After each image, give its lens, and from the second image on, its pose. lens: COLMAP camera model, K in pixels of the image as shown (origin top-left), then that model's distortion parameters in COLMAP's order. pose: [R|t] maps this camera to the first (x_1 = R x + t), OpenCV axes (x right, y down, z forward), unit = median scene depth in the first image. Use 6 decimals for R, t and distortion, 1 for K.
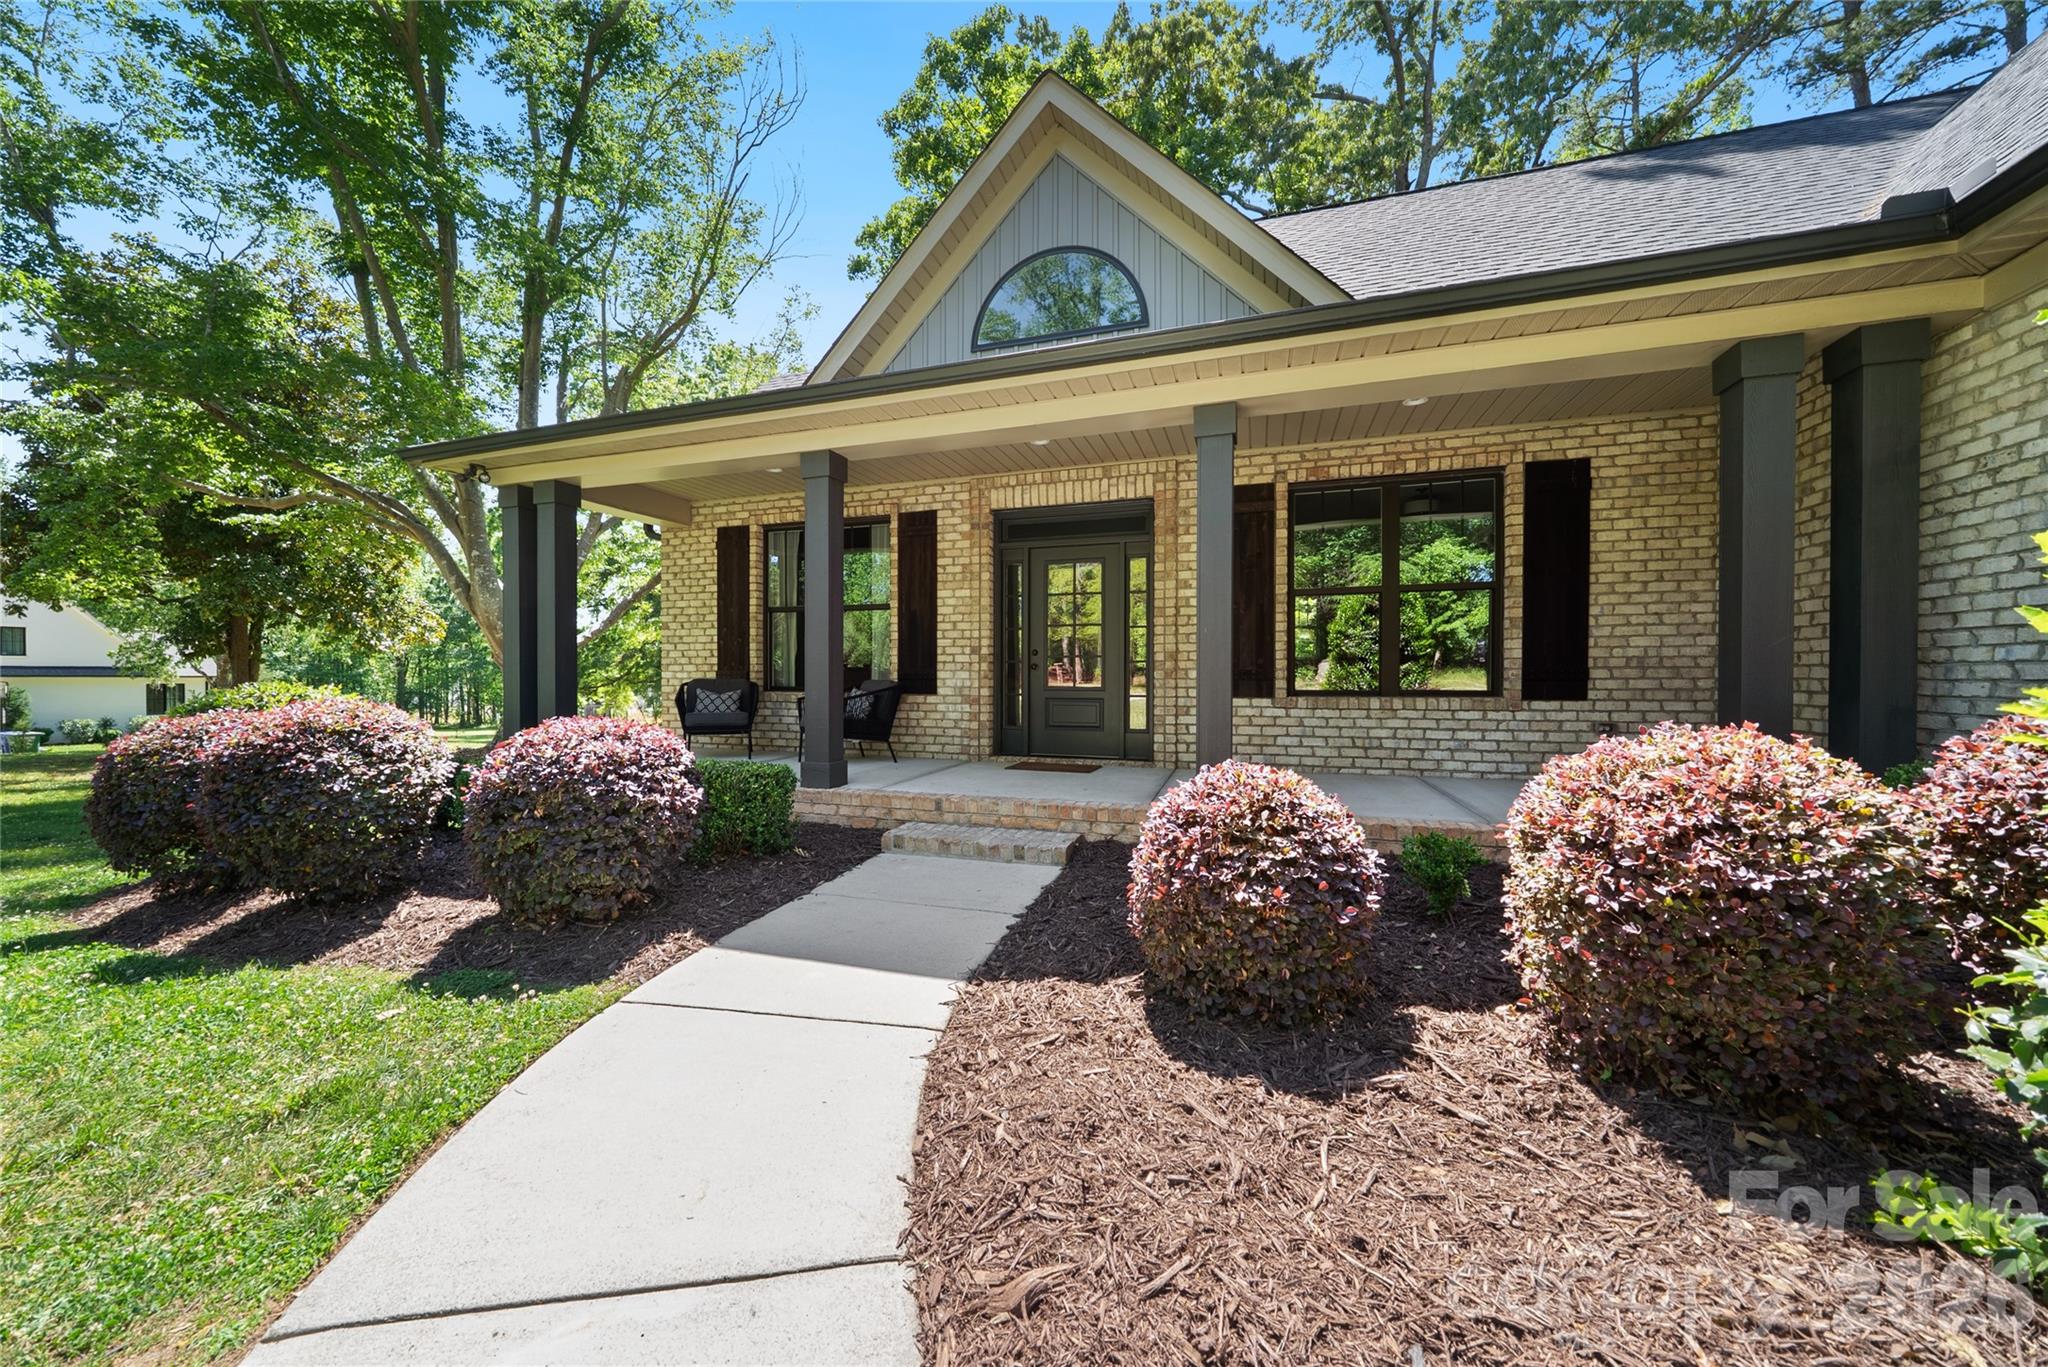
lens RADIAL K [[711.5, 0, 1022.3], [0, 711.5, 691.2], [0, 0, 1]] dist [0.001612, 0.000043]
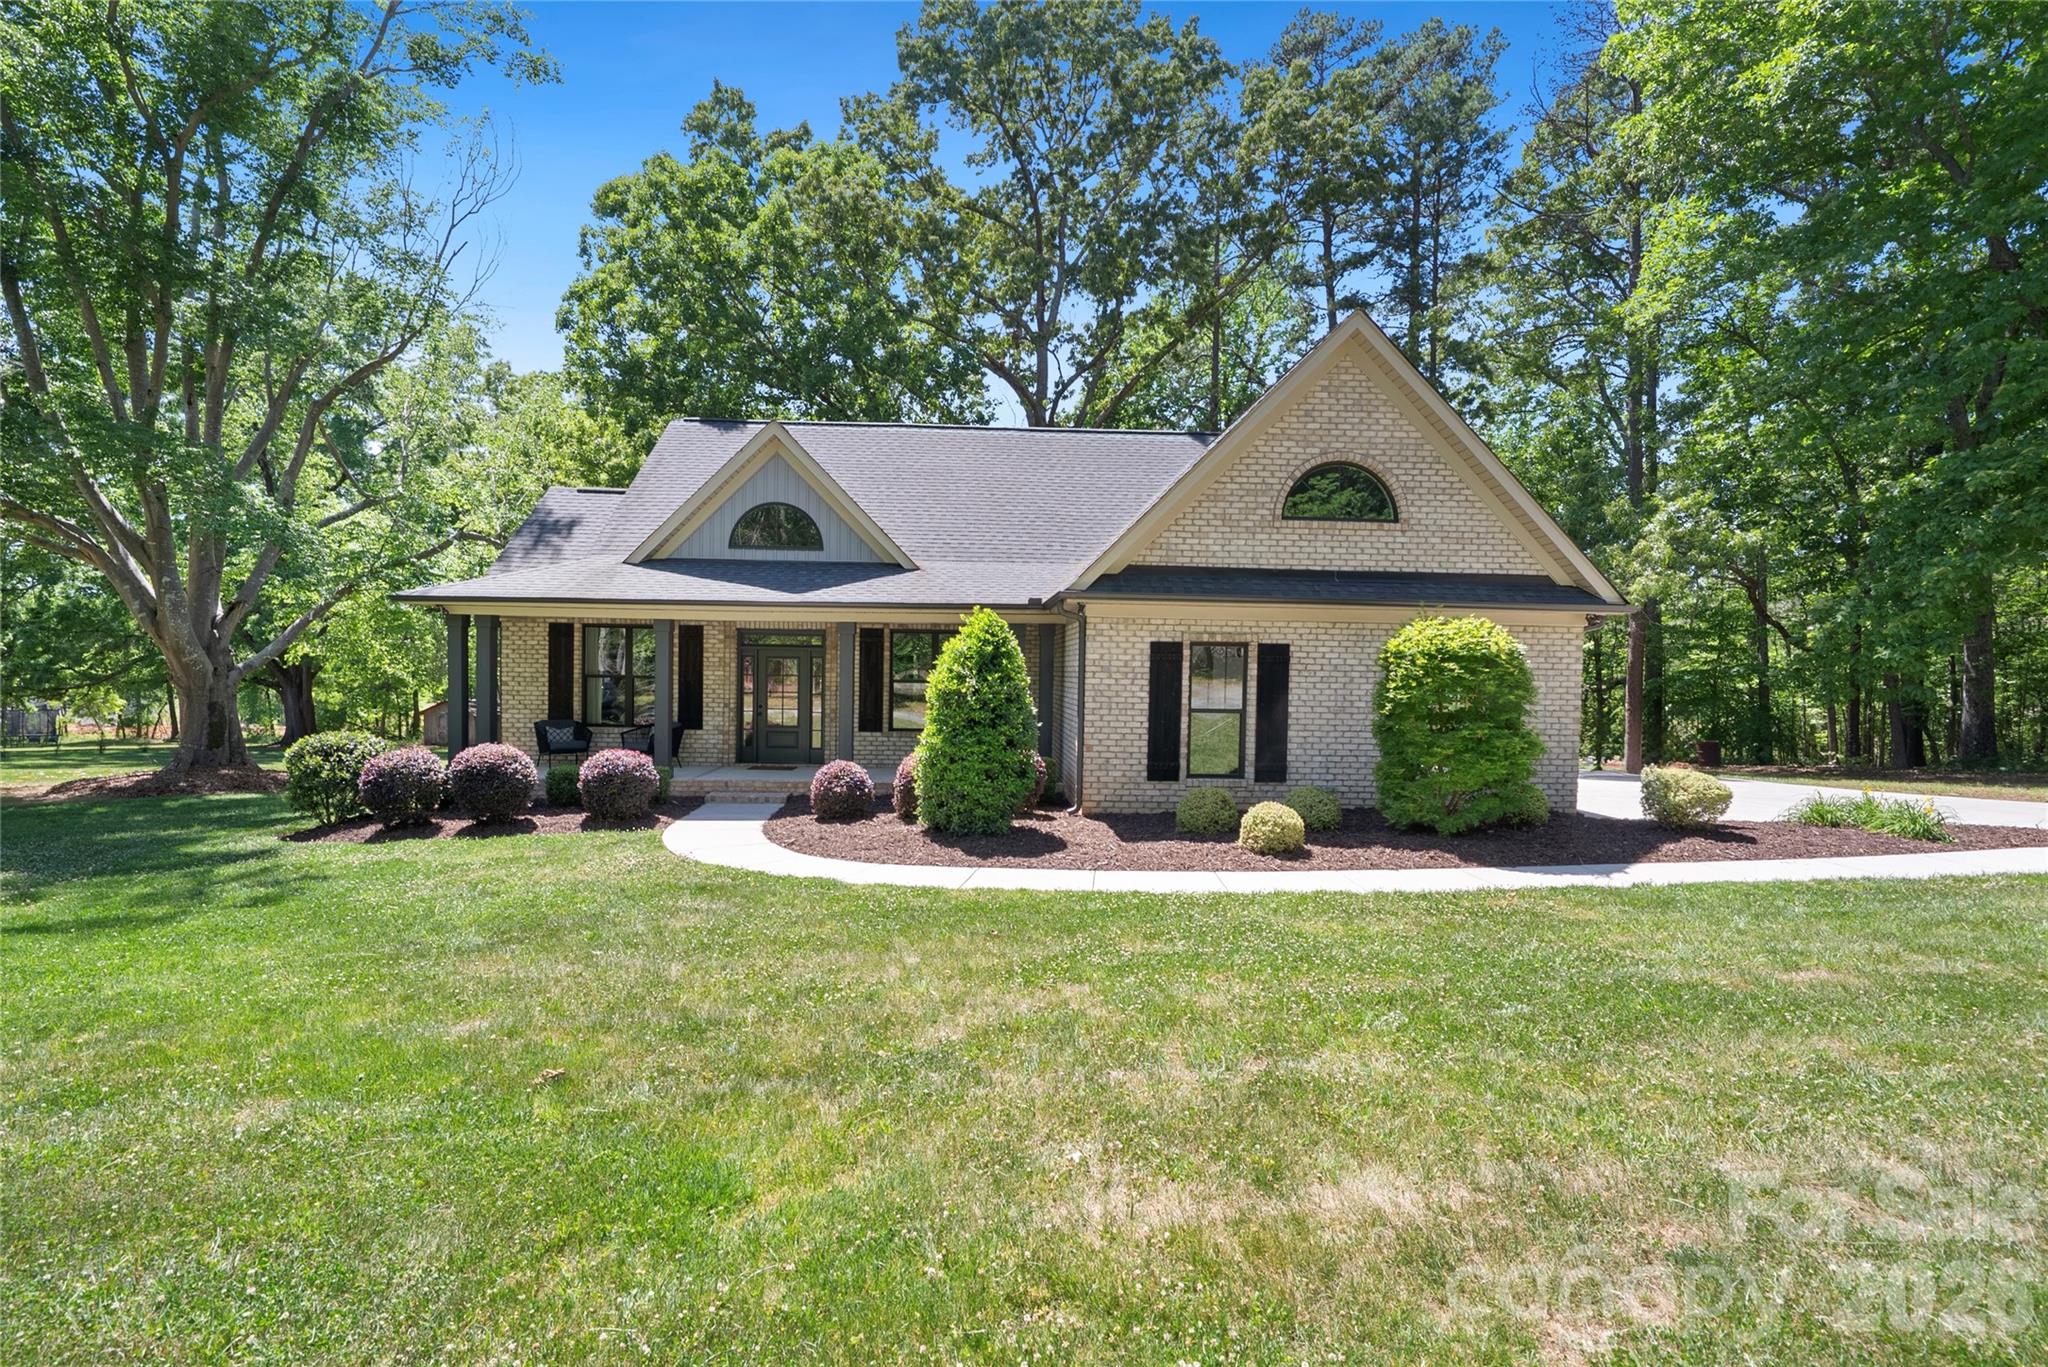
lens RADIAL K [[889.4, 0, 1006.6], [0, 889.4, 685.0], [0, 0, 1]] dist [0.000592, -0.000295]
pose [[0.935407, 0.009279, 0.353452, -0.199899], [-0.008529, 0.999957, -0.003682, -0.106711], [-0.353471, 0.000429, 0.935445, -1.370394]]
